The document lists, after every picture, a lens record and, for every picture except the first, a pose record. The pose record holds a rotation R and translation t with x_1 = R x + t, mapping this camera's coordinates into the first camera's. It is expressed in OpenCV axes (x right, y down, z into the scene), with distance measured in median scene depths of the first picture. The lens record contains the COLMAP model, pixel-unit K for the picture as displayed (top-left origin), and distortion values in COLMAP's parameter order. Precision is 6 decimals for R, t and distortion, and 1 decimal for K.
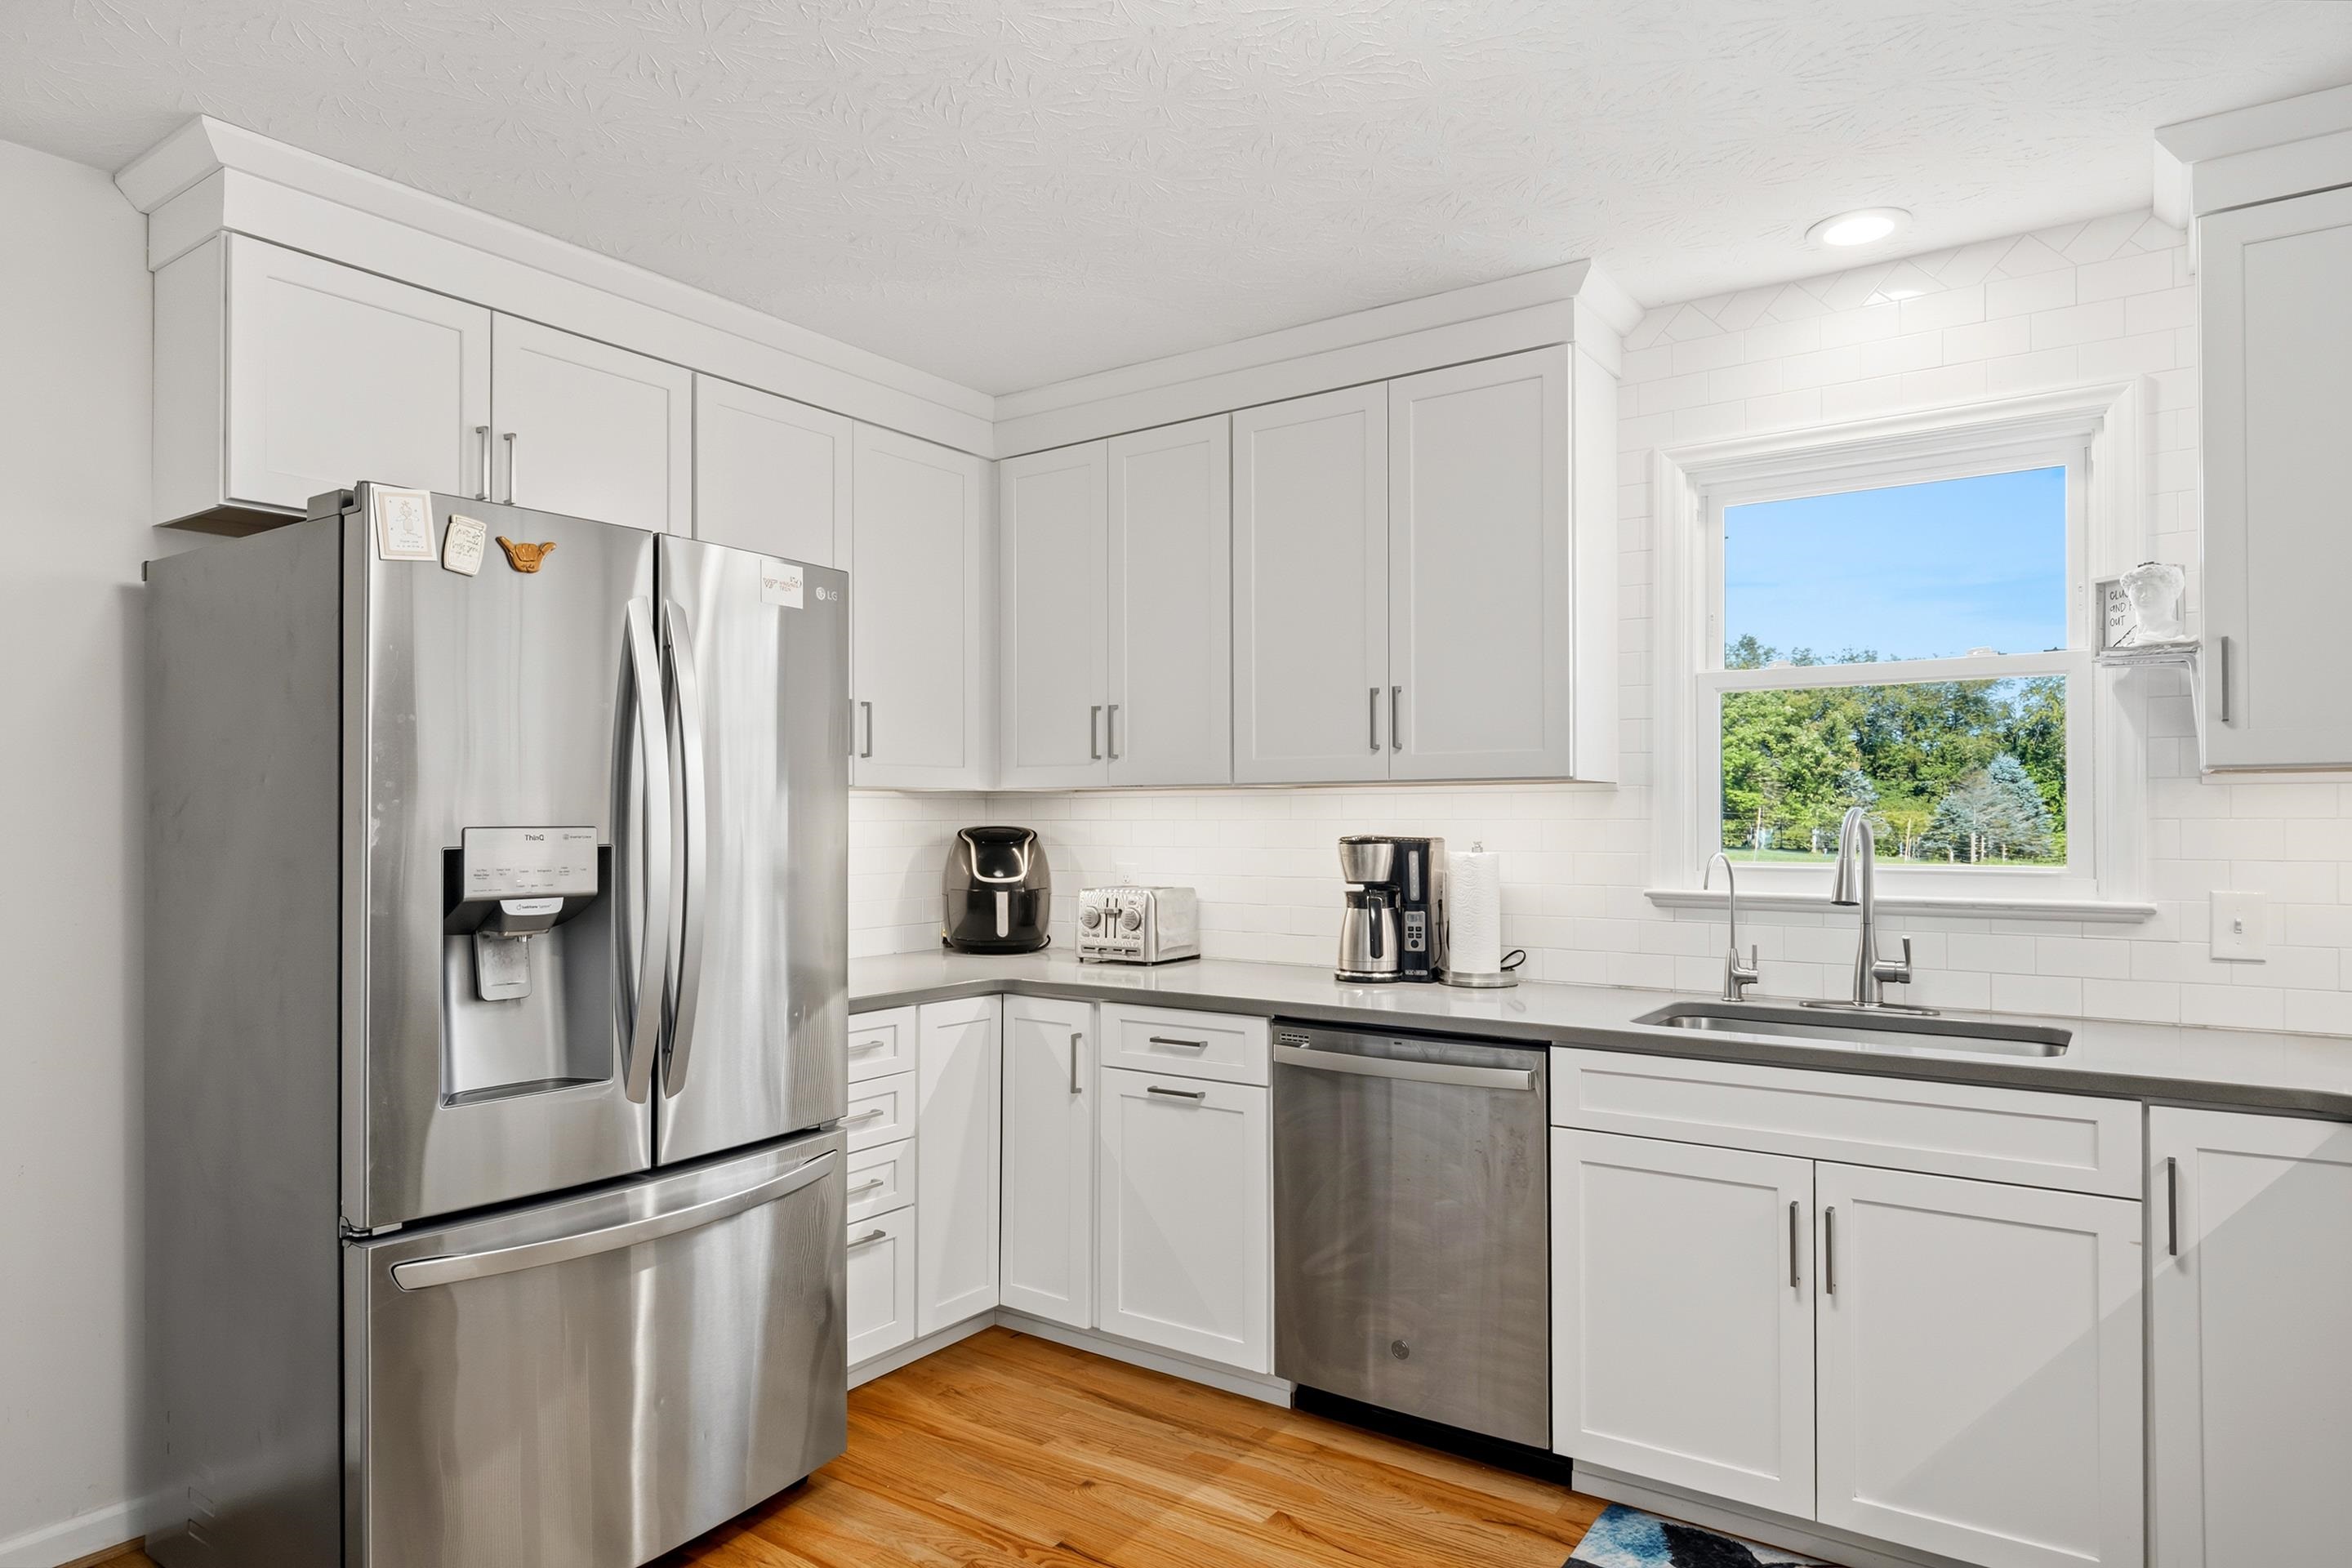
lens RADIAL K [[1398.0, 0, 1154.8], [0, 1398.0, 804.7], [0, 0, 1]] dist [0.015693, -0.018956]
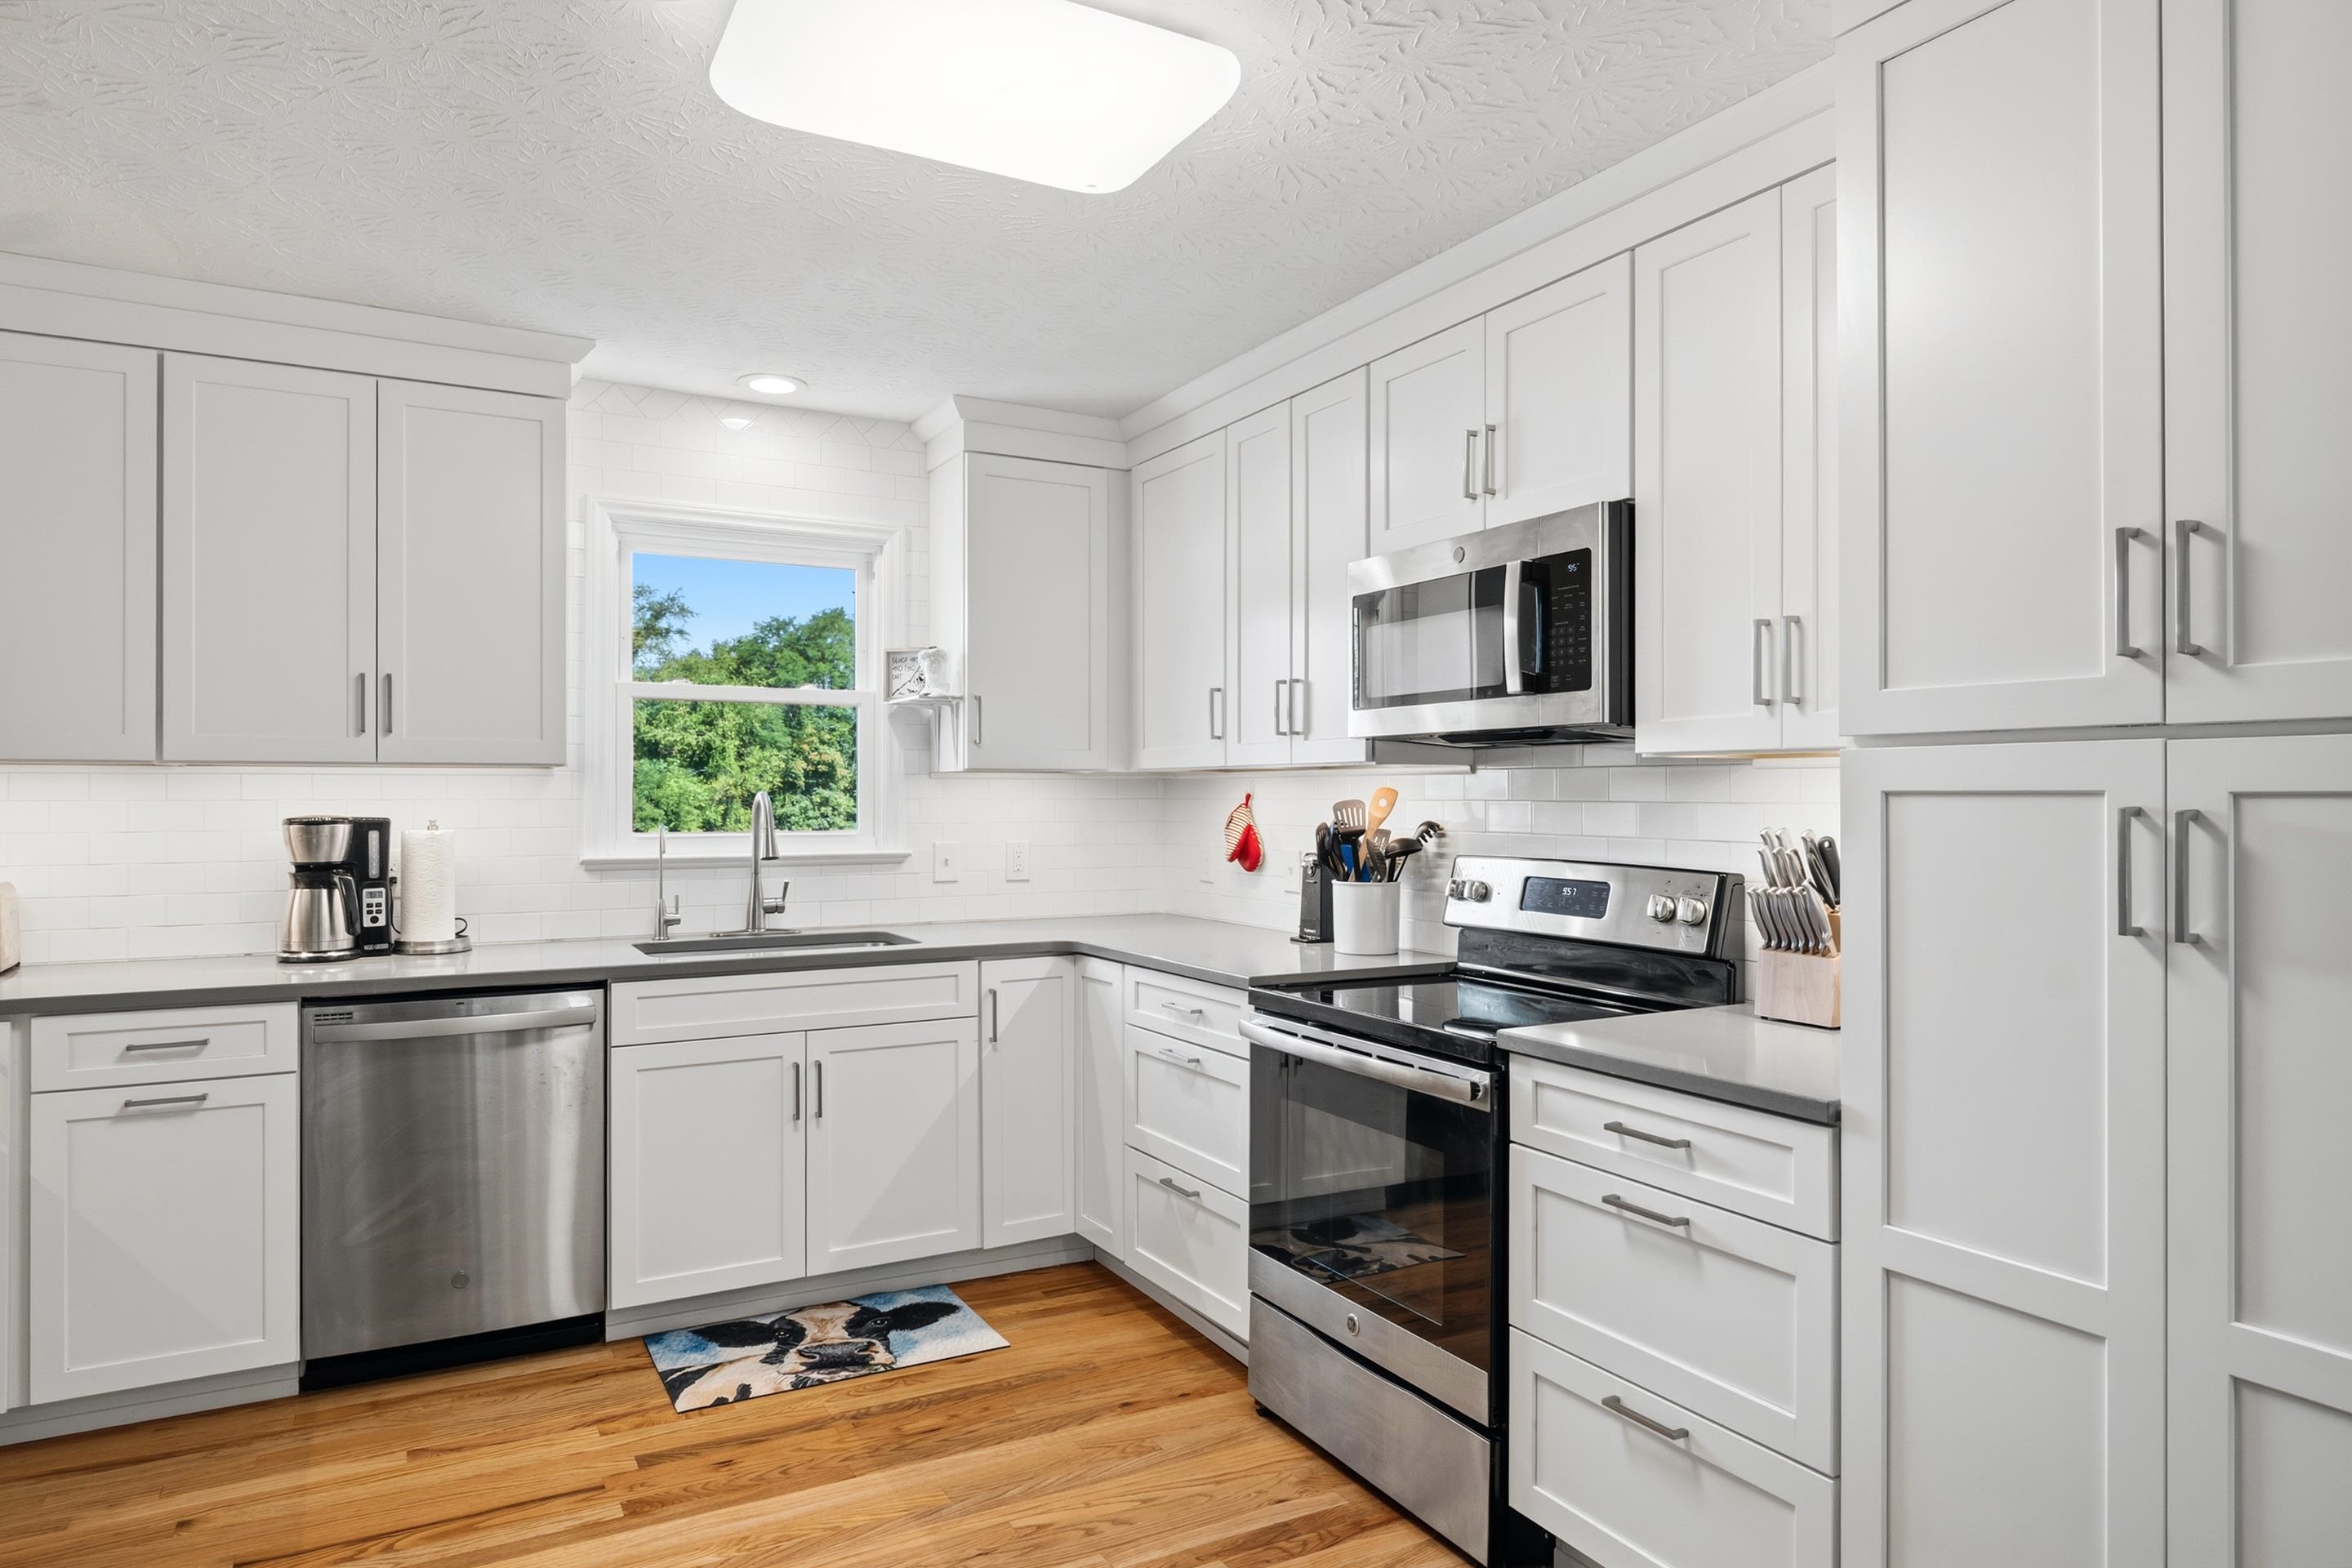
lens RADIAL K [[1394.5, 0, 1143.3], [0, 1394.5, 793.4], [0, 0, 1]] dist [0.018388, -0.017506]
pose [[0.439570, 0.002372, 0.898205, -0.562554], [-0.008988, 0.999958, 0.001758, -0.001510], [-0.898163, -0.008845, 0.439573, 0.032702]]
